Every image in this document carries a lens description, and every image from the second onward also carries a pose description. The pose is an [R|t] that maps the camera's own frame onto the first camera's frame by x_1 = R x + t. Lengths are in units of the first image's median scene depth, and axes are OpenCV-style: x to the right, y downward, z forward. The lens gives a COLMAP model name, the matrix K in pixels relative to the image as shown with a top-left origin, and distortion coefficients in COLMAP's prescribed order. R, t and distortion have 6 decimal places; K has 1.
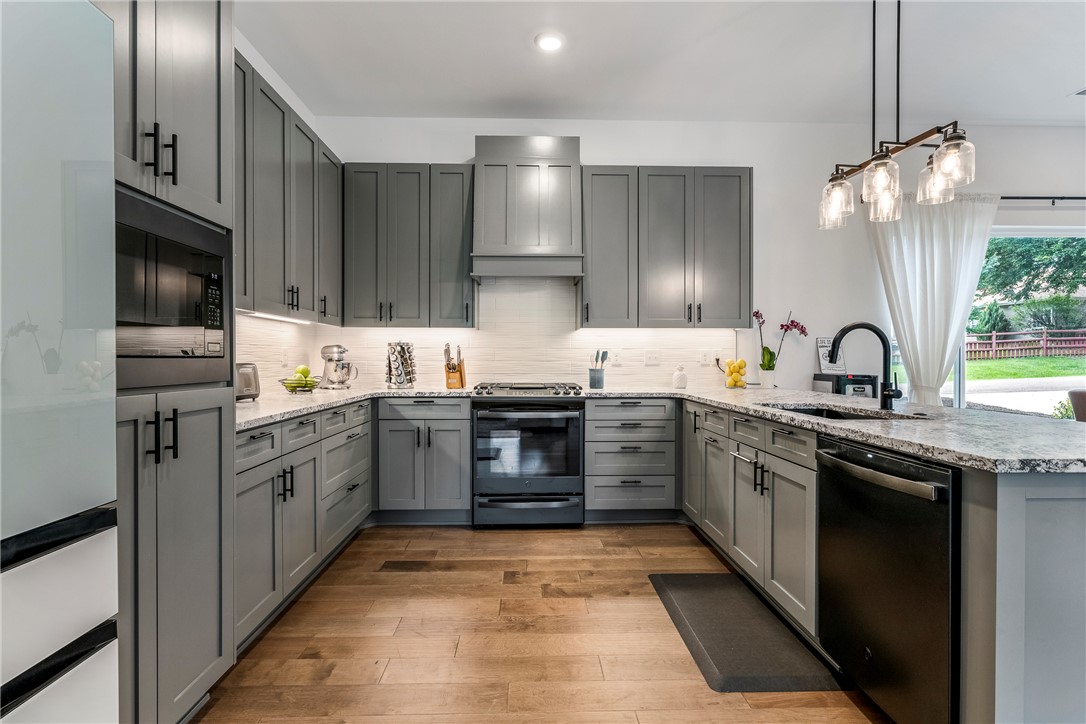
lens RADIAL K [[542.3, 0, 536.9], [0, 542.3, 363.0], [0, 0, 1]] dist [0.000640, 0.000189]
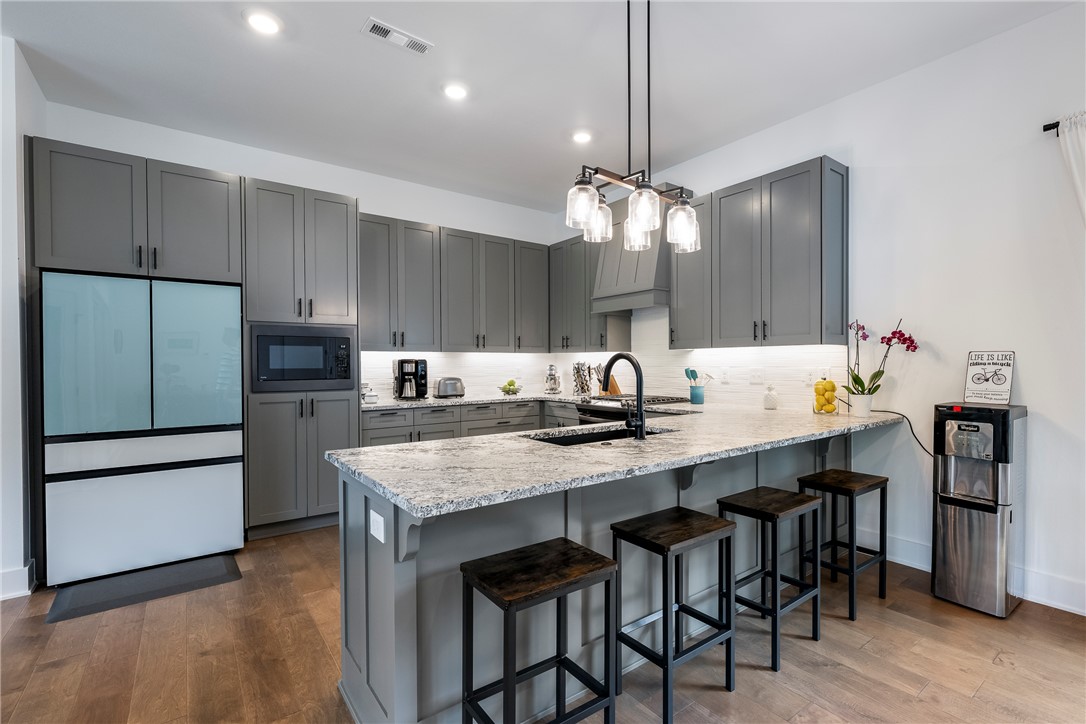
lens RADIAL K [[478.5, 0, 541.0], [0, 478.5, 370.4], [0, 0, 1]] dist [-0.005079, -0.000727]
pose [[0.588899, 0.005783, -0.808186, 0.724662], [-0.000908, 0.999979, 0.006493, -0.026907], [0.808206, -0.003090, 0.588892, 0.190071]]
